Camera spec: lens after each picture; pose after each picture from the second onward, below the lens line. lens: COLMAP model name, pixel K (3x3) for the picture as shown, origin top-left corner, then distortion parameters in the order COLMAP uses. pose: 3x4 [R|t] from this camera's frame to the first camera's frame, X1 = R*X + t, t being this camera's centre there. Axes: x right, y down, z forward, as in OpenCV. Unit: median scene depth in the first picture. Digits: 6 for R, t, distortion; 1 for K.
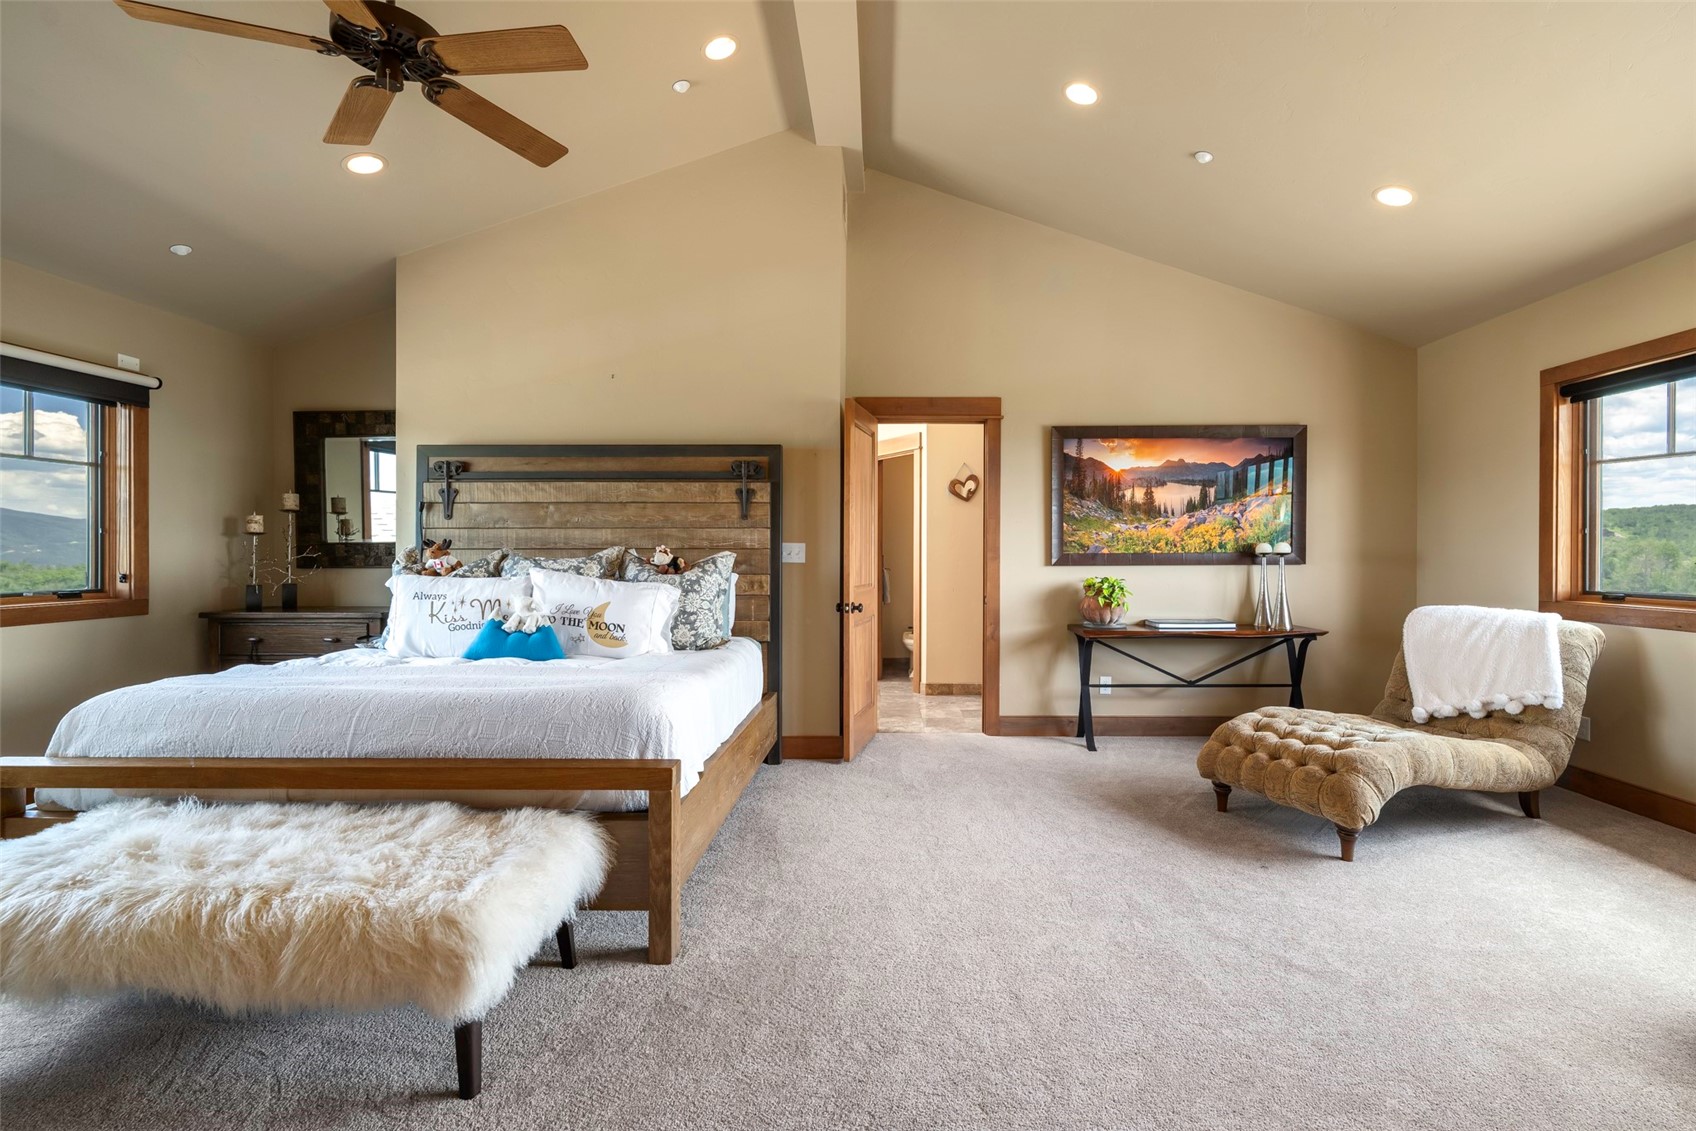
lens RADIAL K [[791.3, 0, 848.0], [0, 791.3, 565.5], [0, 0, 1]] dist [-0.000927, 0.000216]
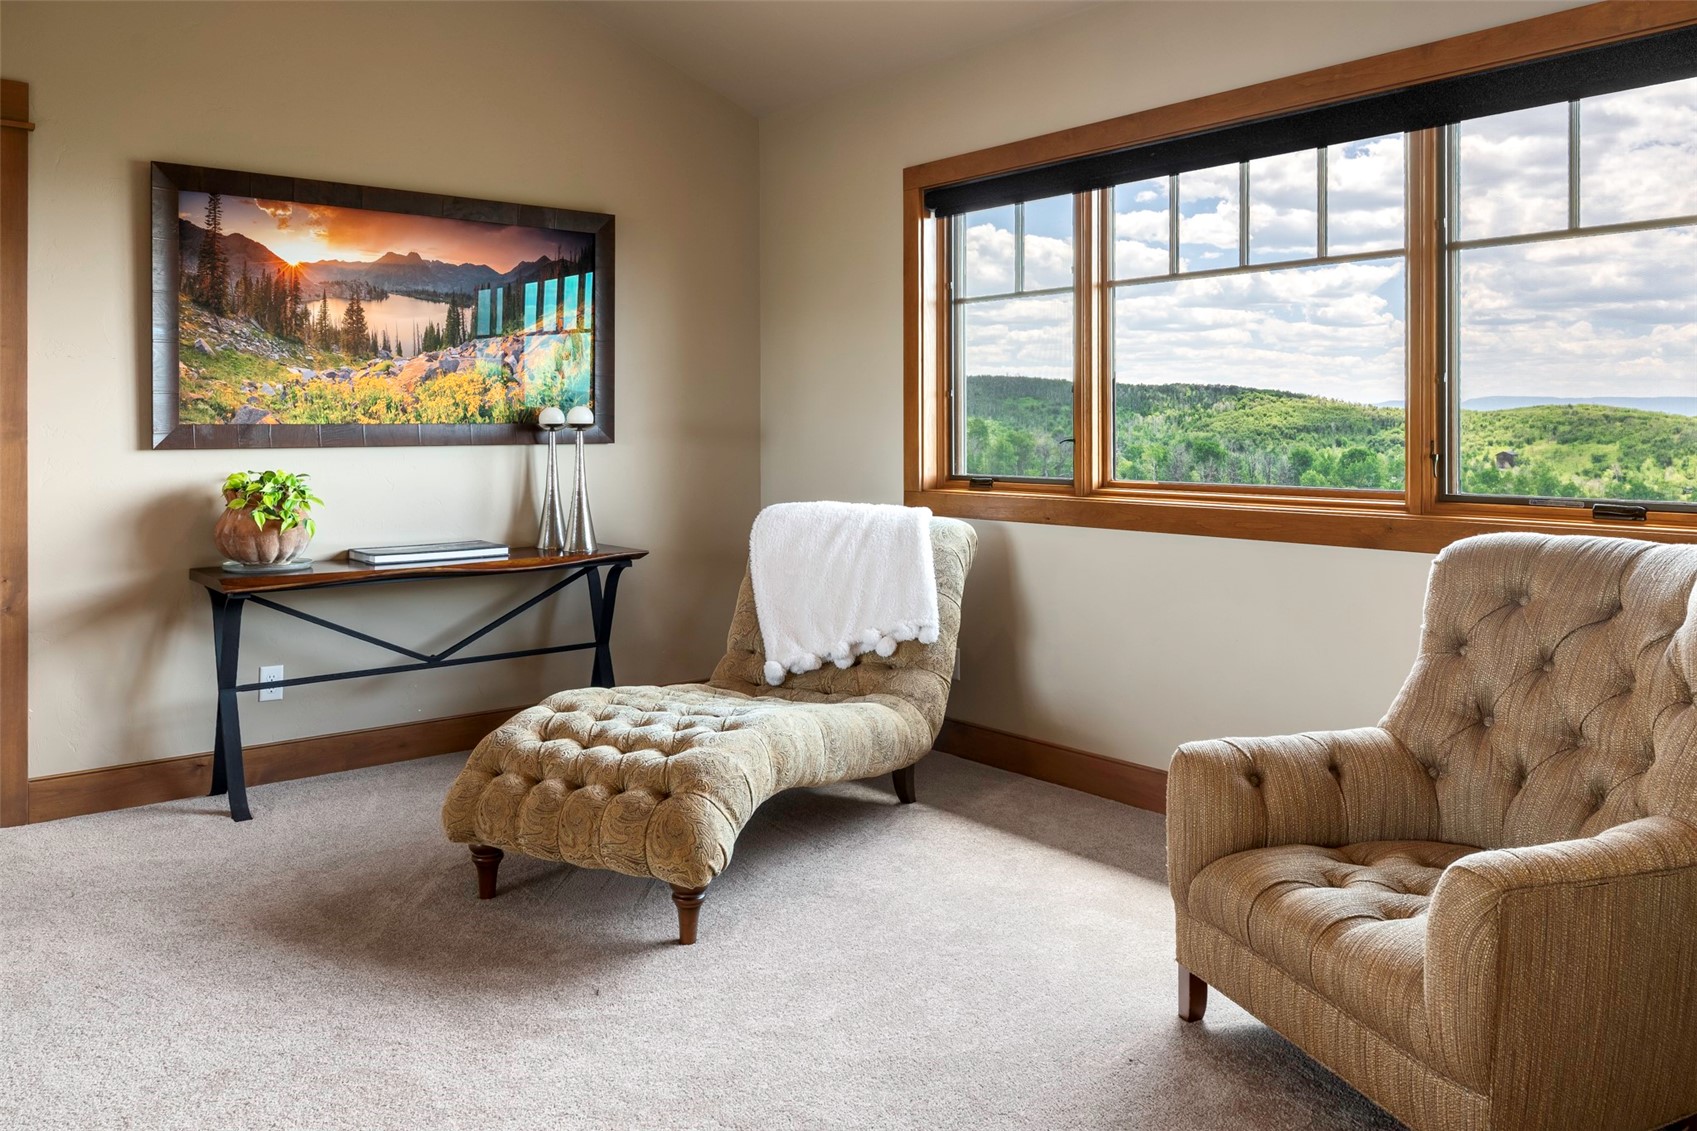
lens RADIAL K [[1242.5, 0, 853.2], [0, 1242.5, 429.4], [0, 0, 1]] dist [-0.003252, -0.001295]
pose [[0.747474, 0.002435, 0.664287, 0.097050], [0.012074, 0.999778, -0.017251, 0.008178], [-0.664182, 0.020915, 0.747279, 0.196673]]
